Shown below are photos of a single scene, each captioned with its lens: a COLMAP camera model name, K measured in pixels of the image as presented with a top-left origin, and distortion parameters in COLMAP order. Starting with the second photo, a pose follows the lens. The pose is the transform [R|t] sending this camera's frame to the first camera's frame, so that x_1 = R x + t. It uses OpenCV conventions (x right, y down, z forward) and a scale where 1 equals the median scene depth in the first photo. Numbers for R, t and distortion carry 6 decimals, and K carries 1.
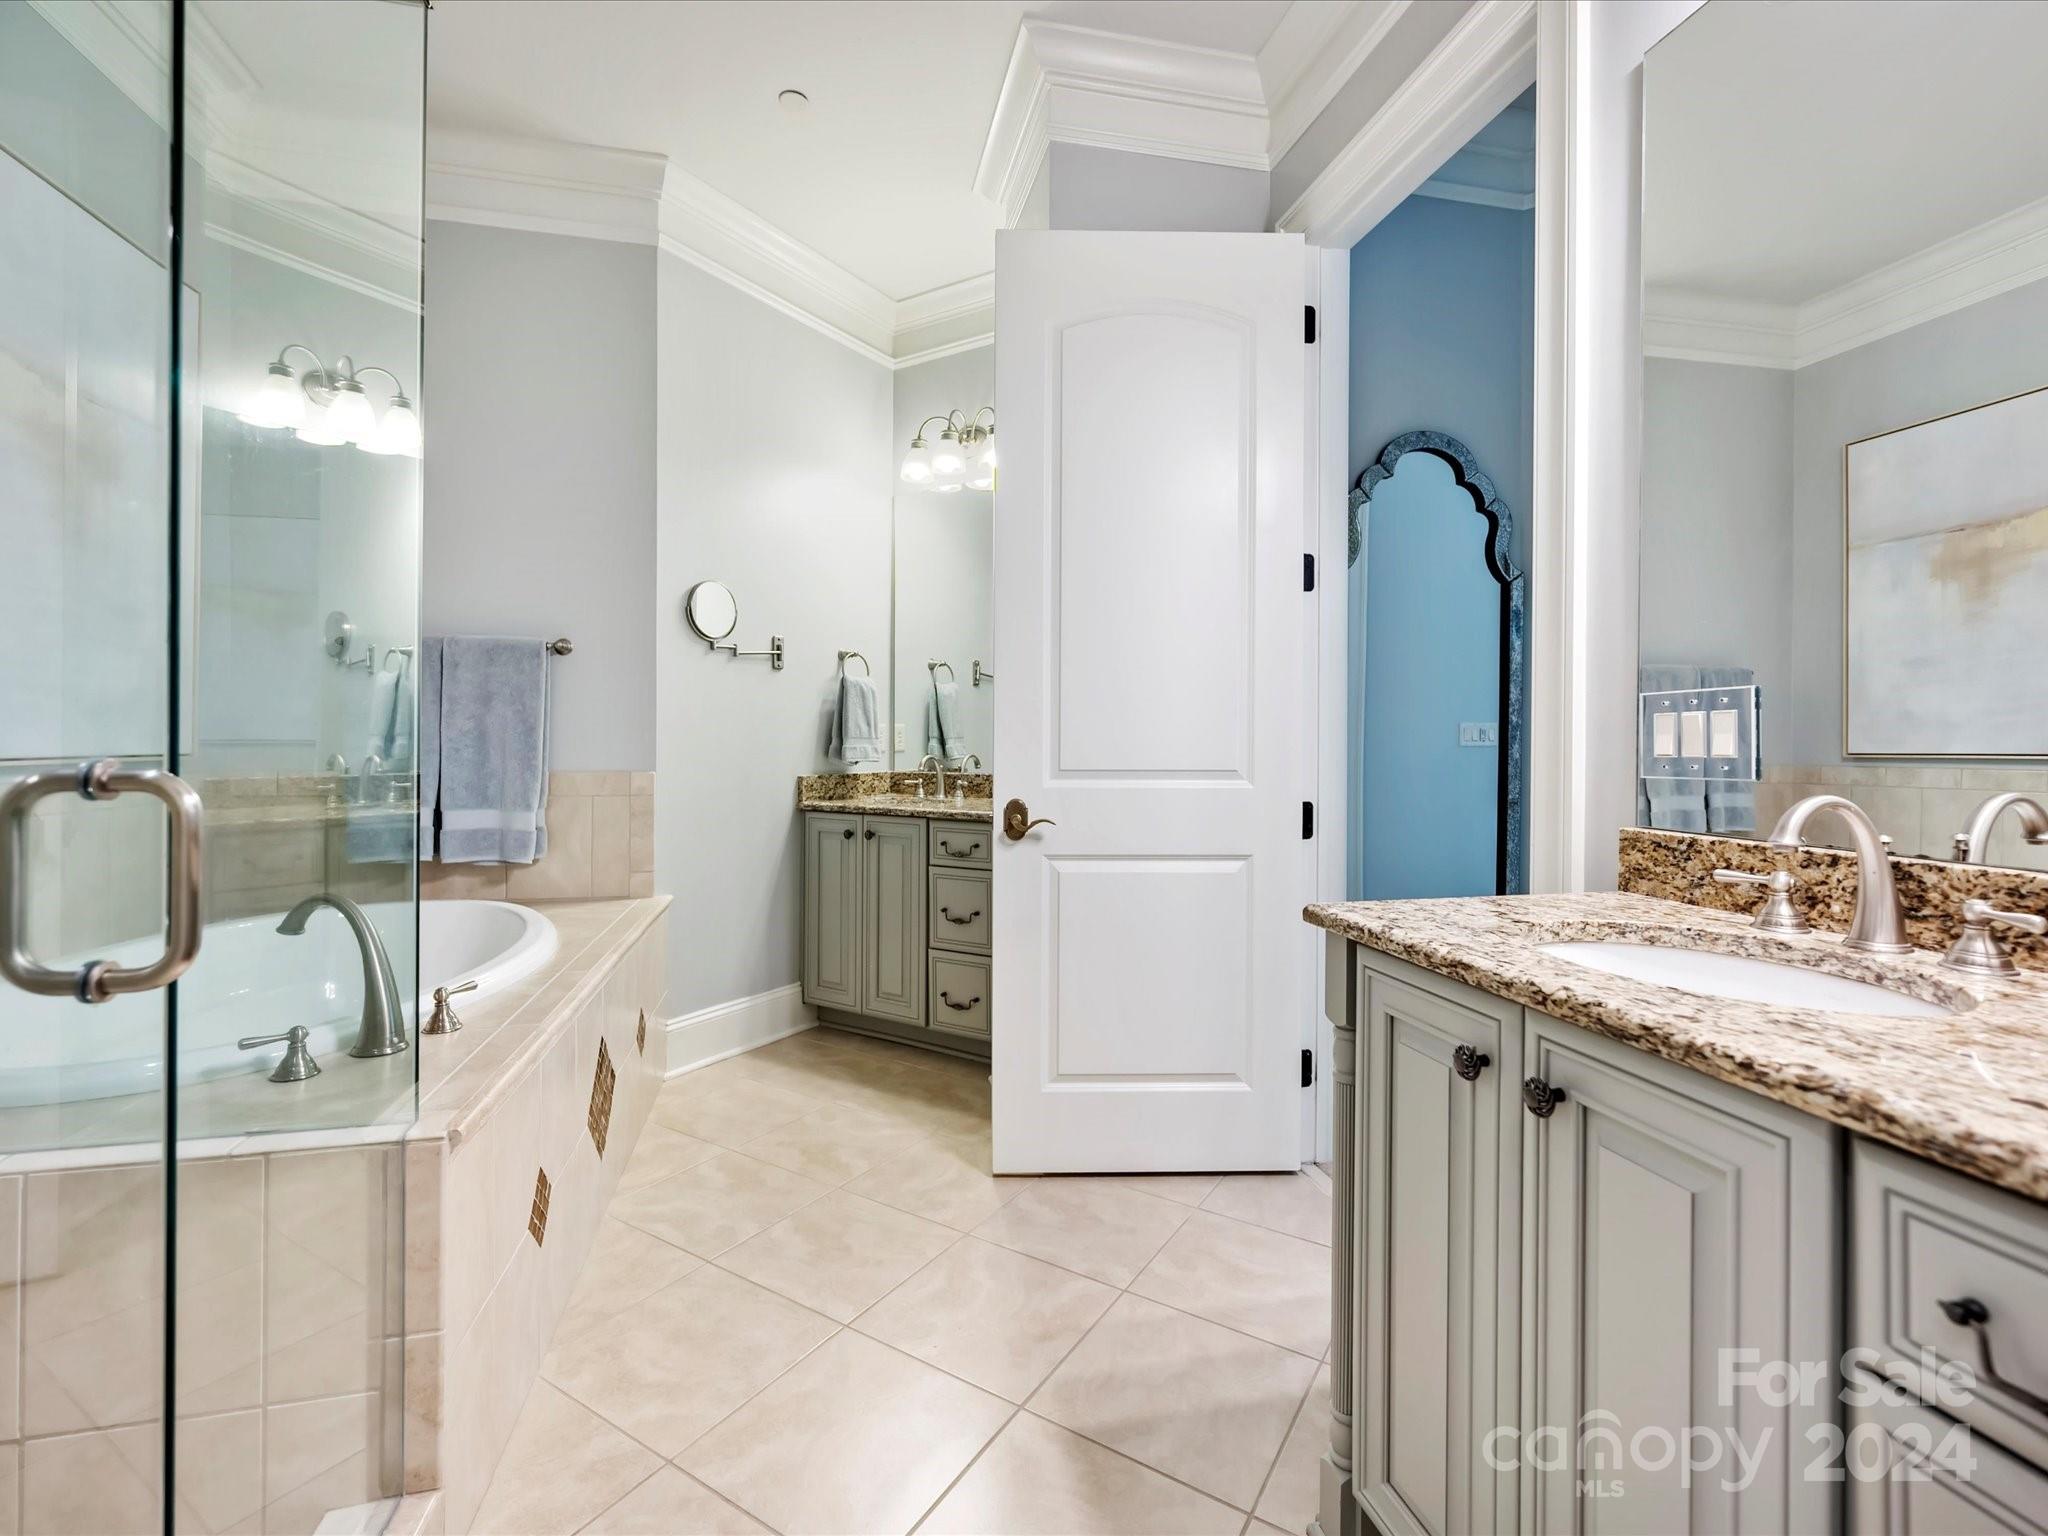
lens RADIAL K [[927.9, 0, 1013.3], [0, 927.9, 765.9], [0, 0, 1]] dist [-0.002476, -0.000004]
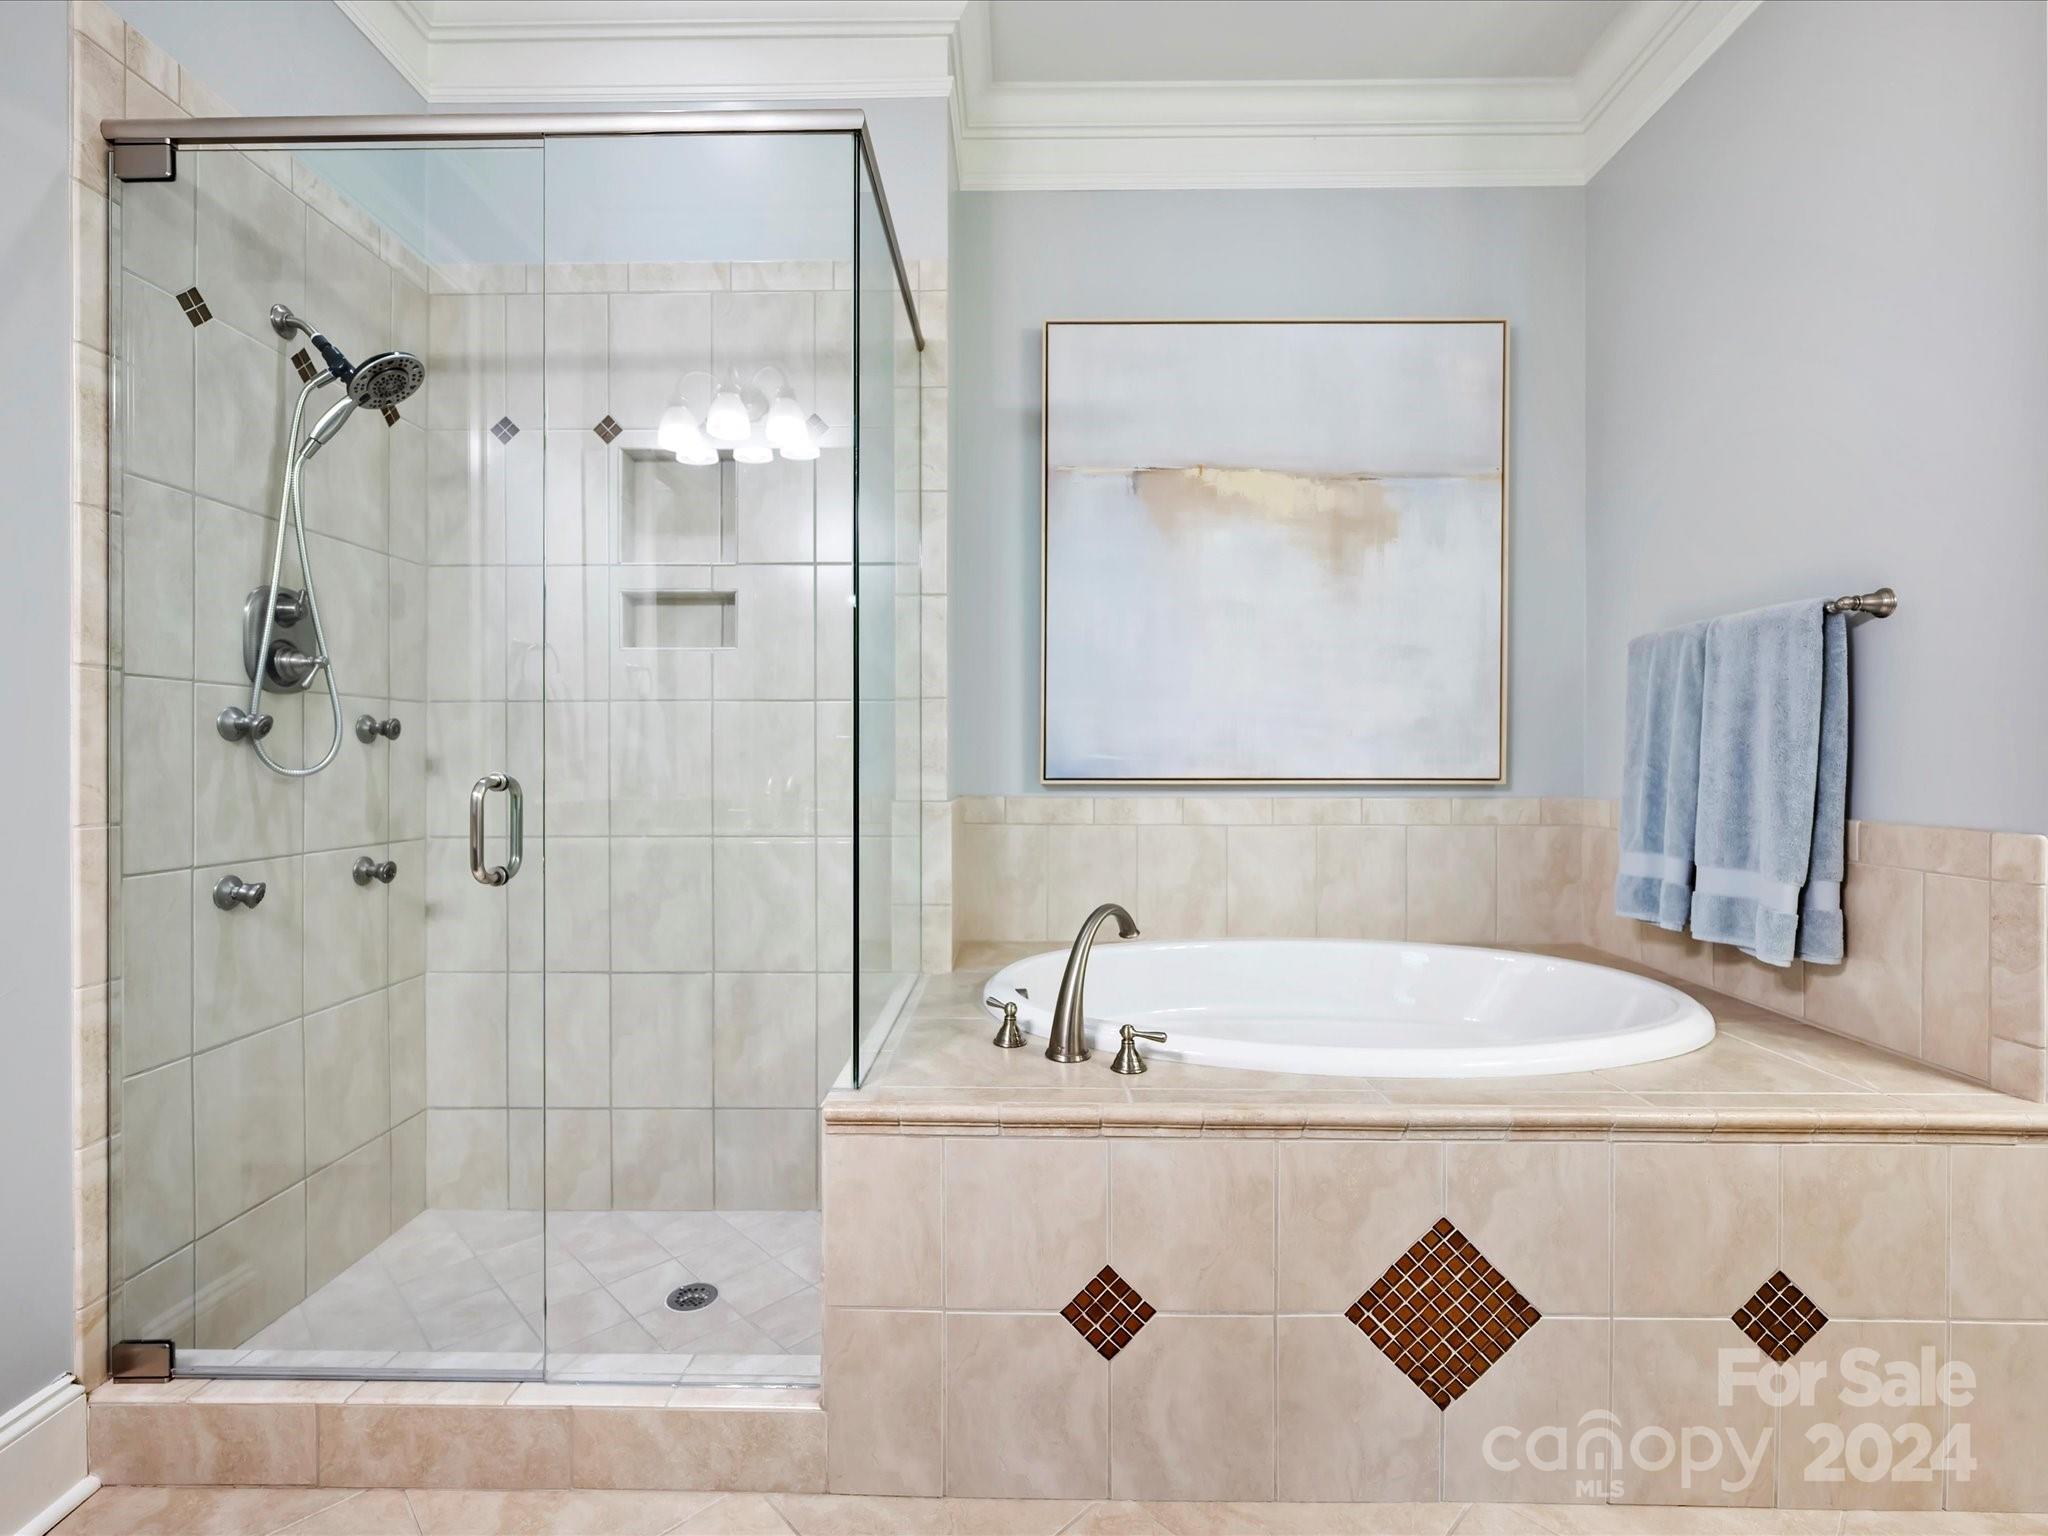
lens RADIAL K [[927.9, 0, 1013.3], [0, 927.9, 765.9], [0, 0, 1]] dist [-0.002476, -0.000004]
pose [[-0.238693, 0.001640, -0.971094, 0.194823], [-0.032008, 0.999442, 0.009555, -0.016696], [0.970567, 0.033364, -0.238508, 0.617858]]
